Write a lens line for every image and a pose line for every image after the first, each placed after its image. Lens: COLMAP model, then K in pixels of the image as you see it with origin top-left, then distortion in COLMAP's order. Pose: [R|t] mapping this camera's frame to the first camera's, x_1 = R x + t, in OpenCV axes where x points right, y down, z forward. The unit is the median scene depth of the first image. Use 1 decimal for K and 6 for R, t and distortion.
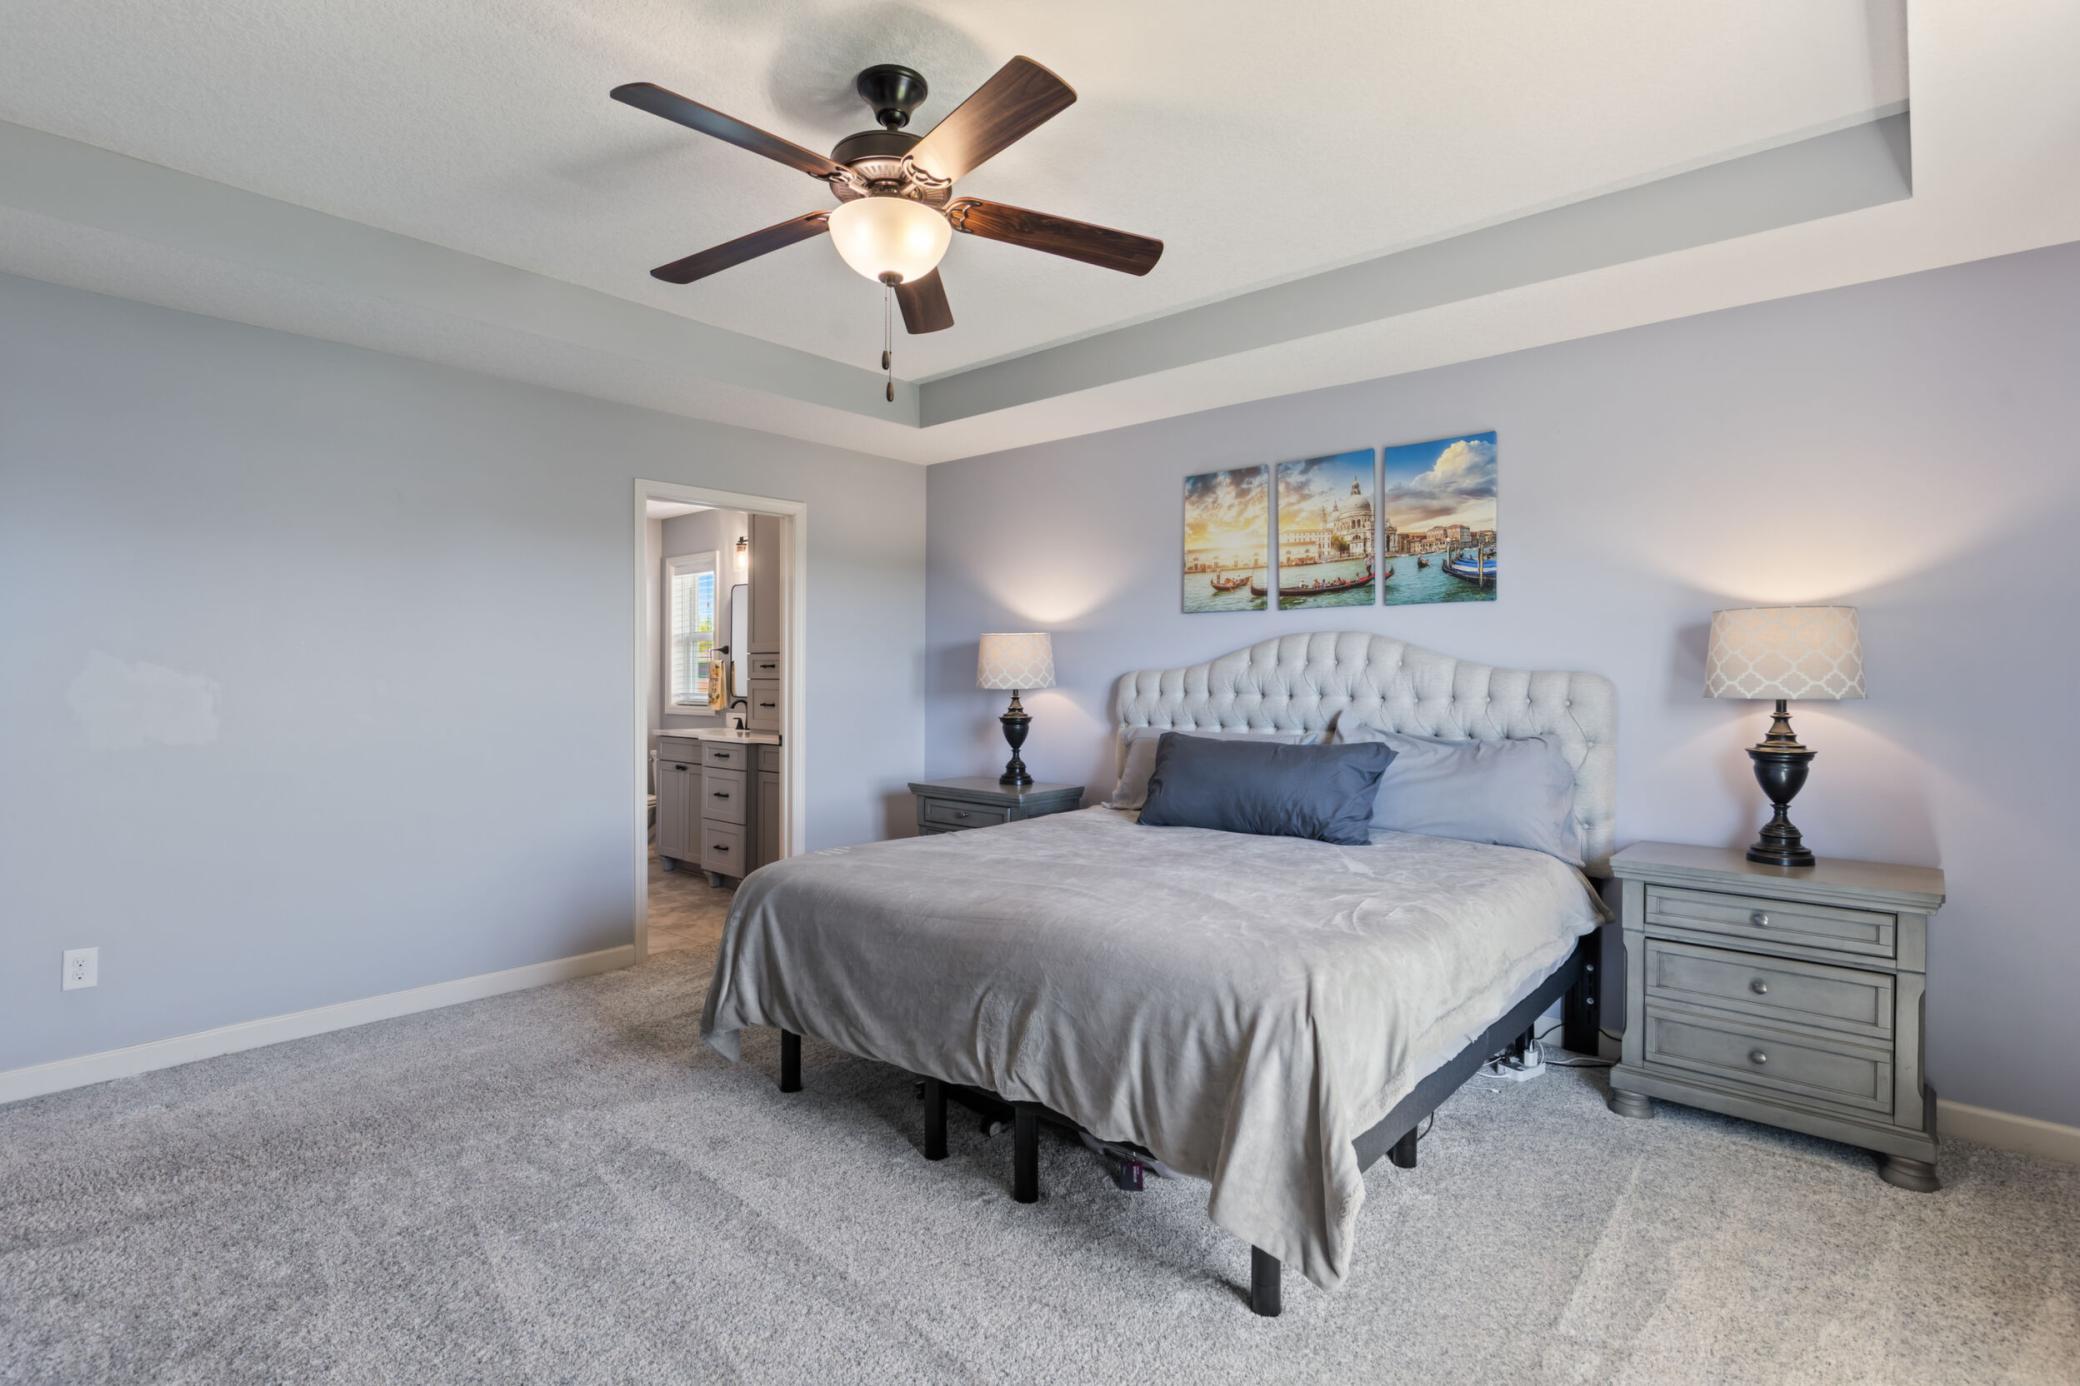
lens RADIAL K [[1022.1, 0, 1029.7], [0, 1022.1, 667.0], [0, 0, 1]] dist [-0.000525, -0.001489]
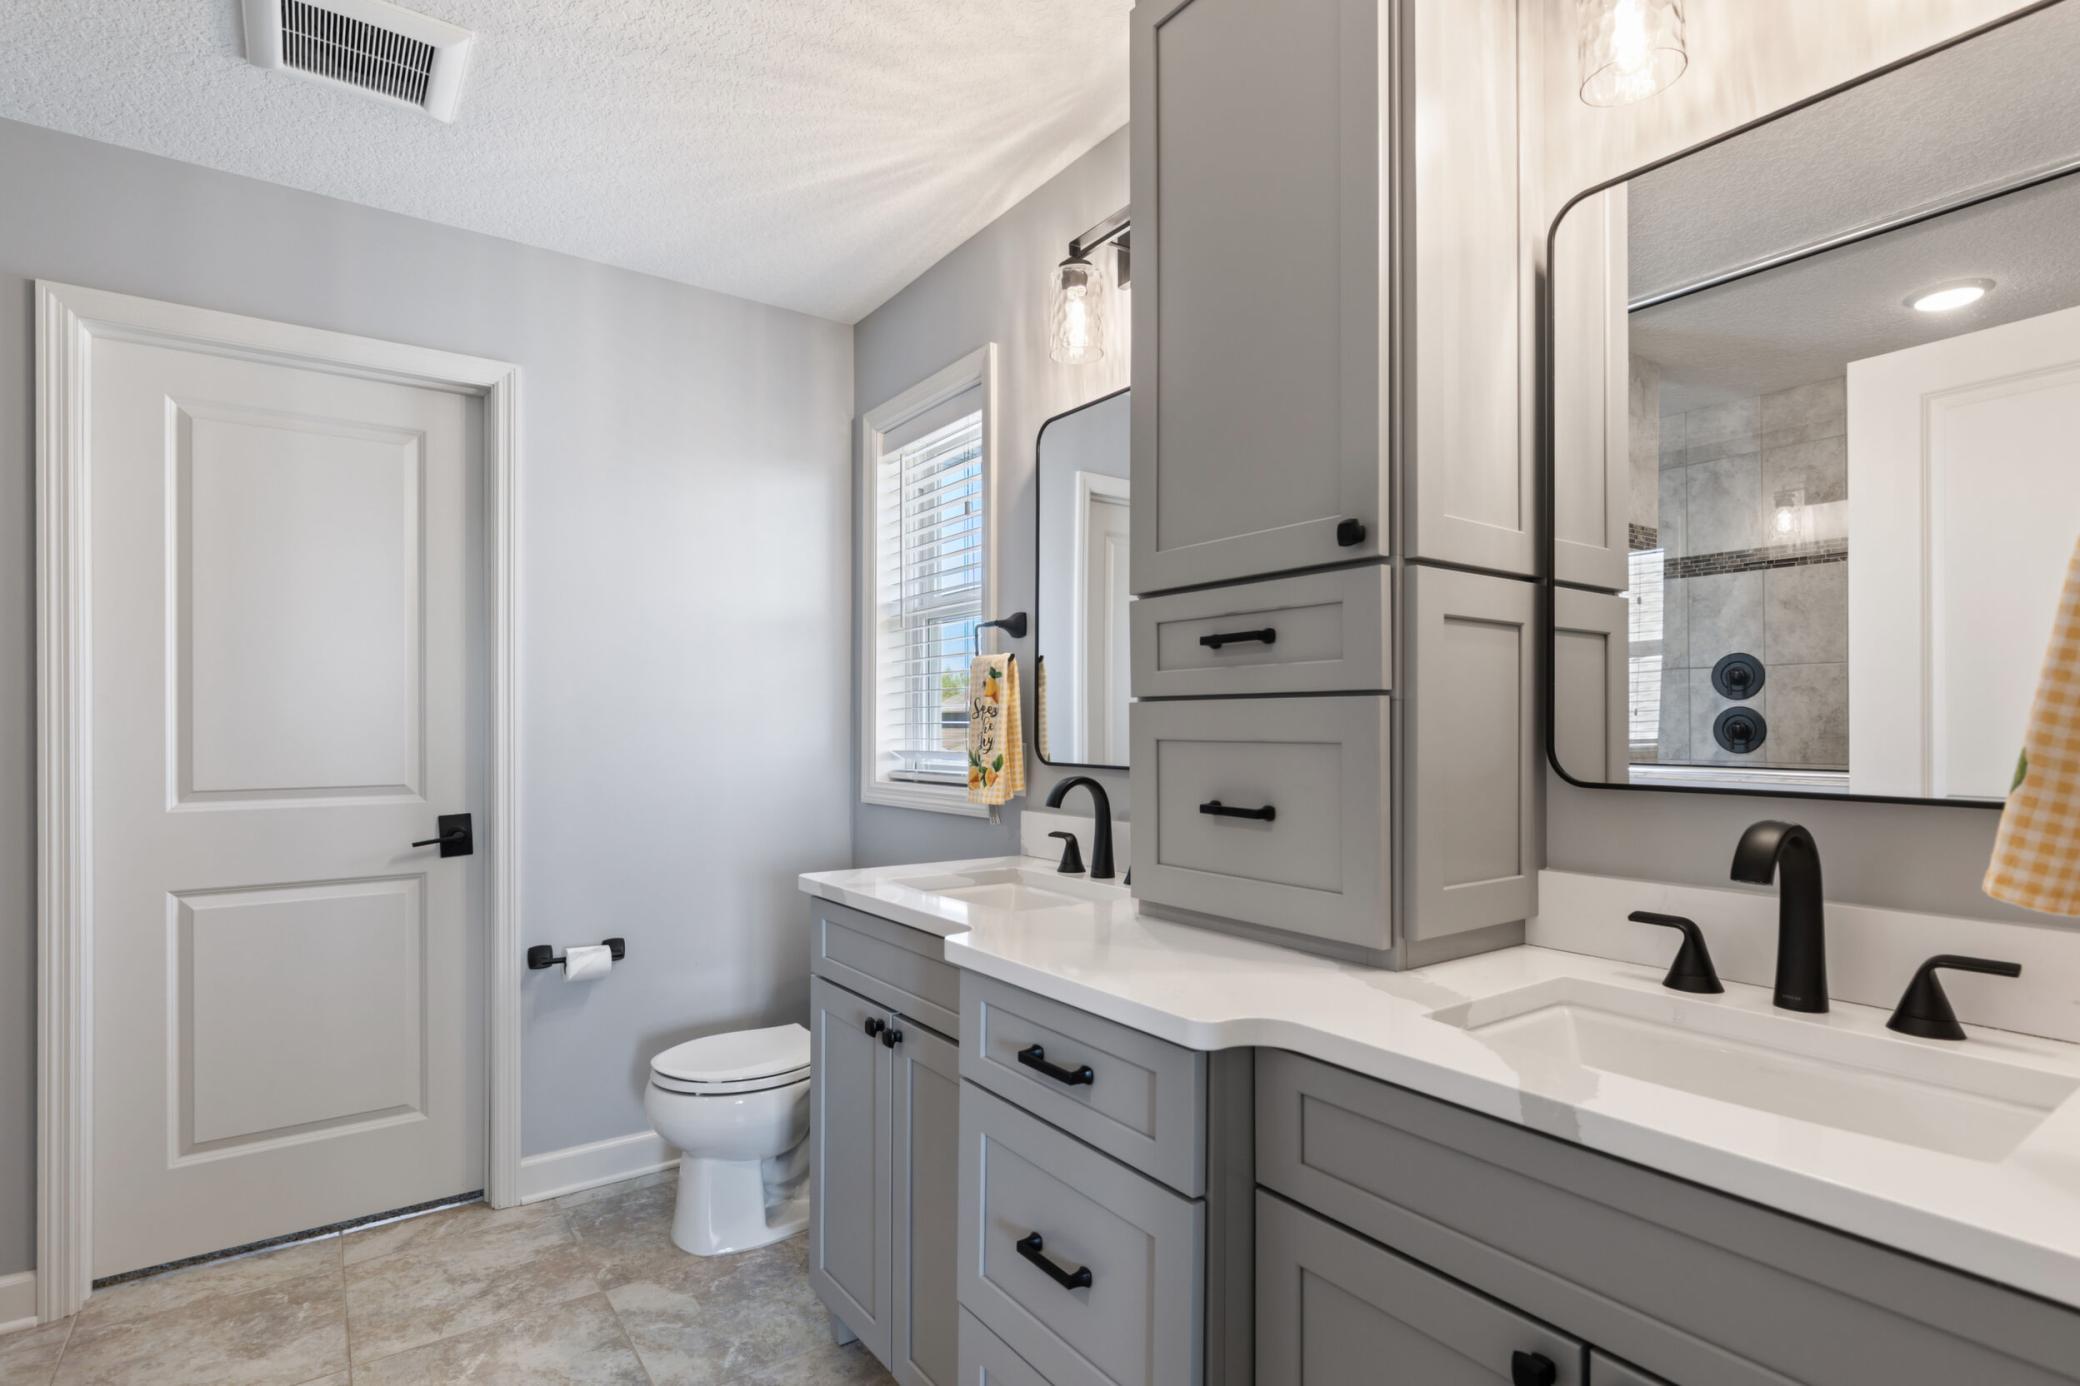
lens RADIAL K [[950.4, 0, 1034.3], [0, 950.4, 683.9], [0, 0, 1]] dist [0.012747, -0.000588]
pose [[0.977523, -0.014678, -0.210319, -0.227352], [0.006800, 0.999250, -0.038131, 0.014944], [0.210721, 0.035844, 0.976889, 0.696855]]
